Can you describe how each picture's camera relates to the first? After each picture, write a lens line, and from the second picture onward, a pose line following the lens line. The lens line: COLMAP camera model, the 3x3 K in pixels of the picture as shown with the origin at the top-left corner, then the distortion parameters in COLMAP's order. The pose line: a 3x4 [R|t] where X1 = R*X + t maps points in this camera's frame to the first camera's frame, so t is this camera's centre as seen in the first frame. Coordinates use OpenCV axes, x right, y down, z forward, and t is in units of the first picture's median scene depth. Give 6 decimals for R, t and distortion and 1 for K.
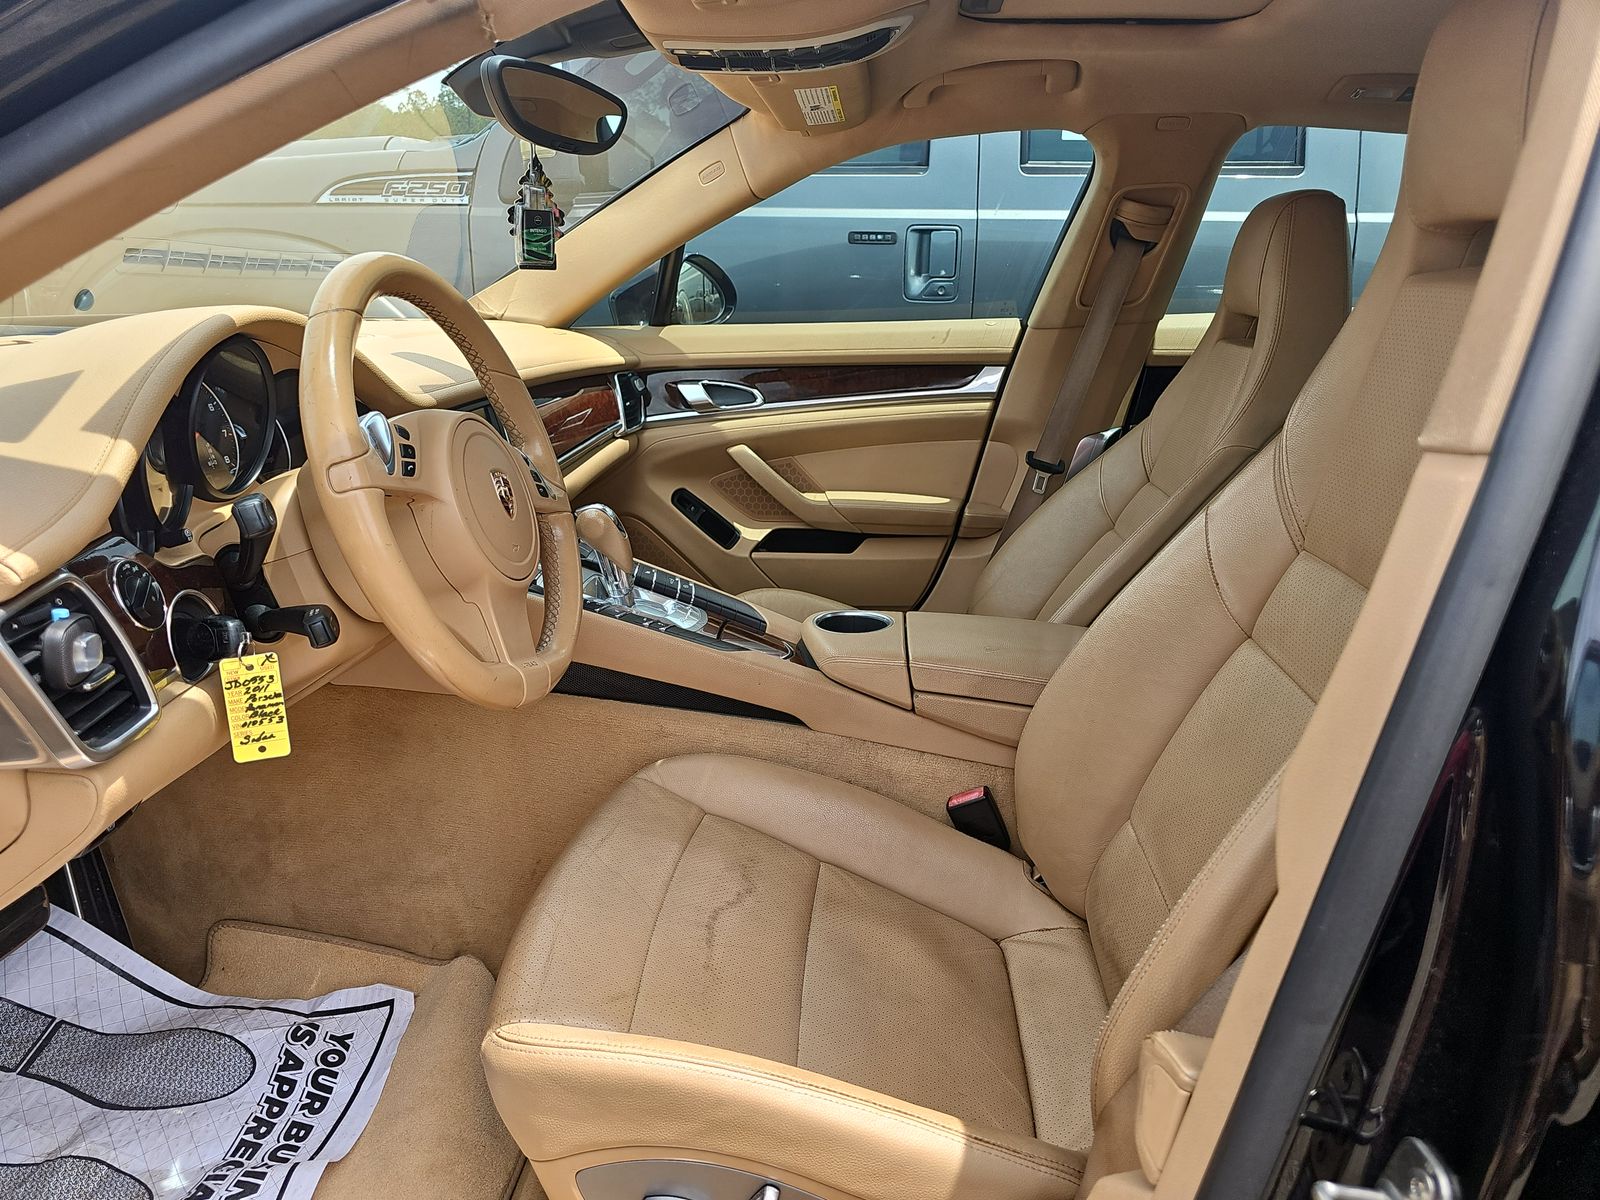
lens RADIAL K [[1062.1, 0, 786.2], [0, 1062.1, 598.5], [0, 0, 1]] dist [0.045444, -0.034693]
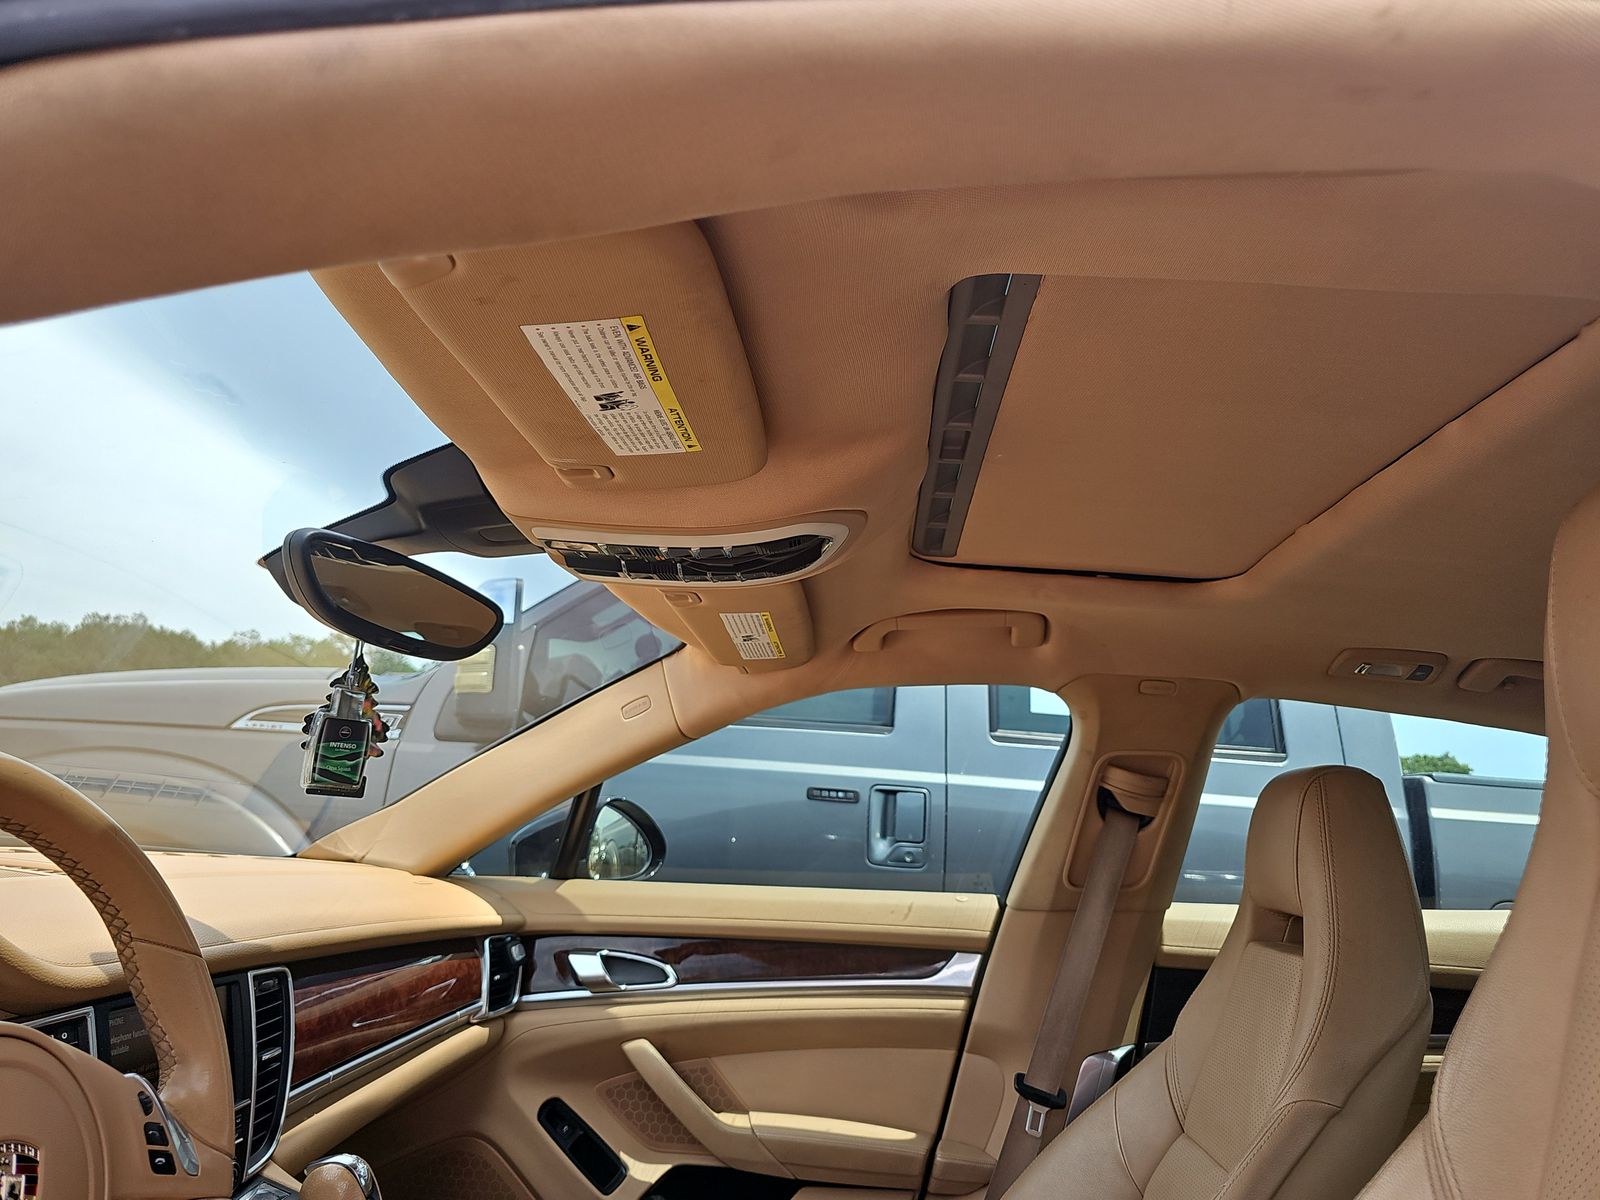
lens RADIAL K [[1062.1, 0, 796.8], [0, 1062.1, 622.3], [0, 0, 1]] dist [0.045444, -0.034693]
pose [[0.998152, 0.059600, 0.011837, 0.047602], [-0.046914, 0.879684, -0.473238, -0.057328], [-0.038618, 0.471809, 0.880855, 0.204213]]
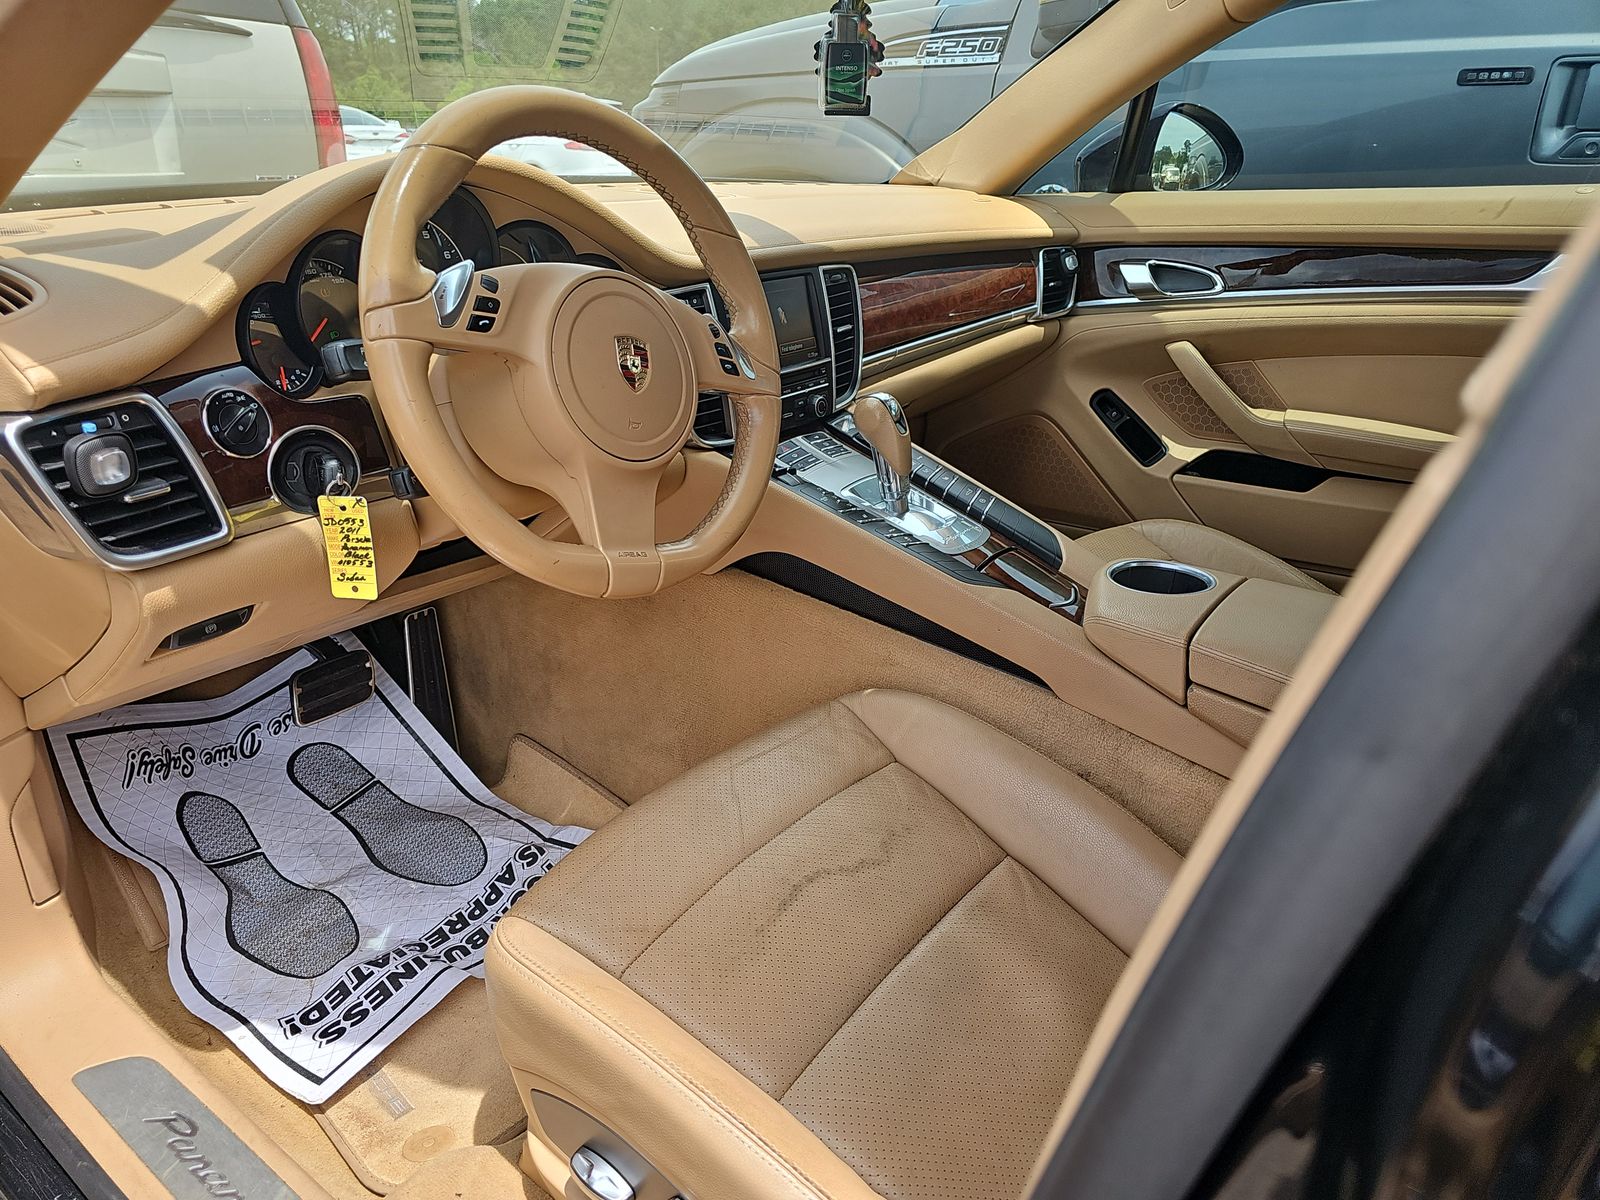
lens RADIAL K [[1062.1, 0, 804.7], [0, 1062.1, 593.6], [0, 0, 1]] dist [0.045444, -0.034693]
pose [[0.847199, 0.193841, -0.494651, 0.176950], [-0.145696, 0.980137, 0.134555, -0.025693], [0.510907, -0.041926, 0.858613, 0.149525]]
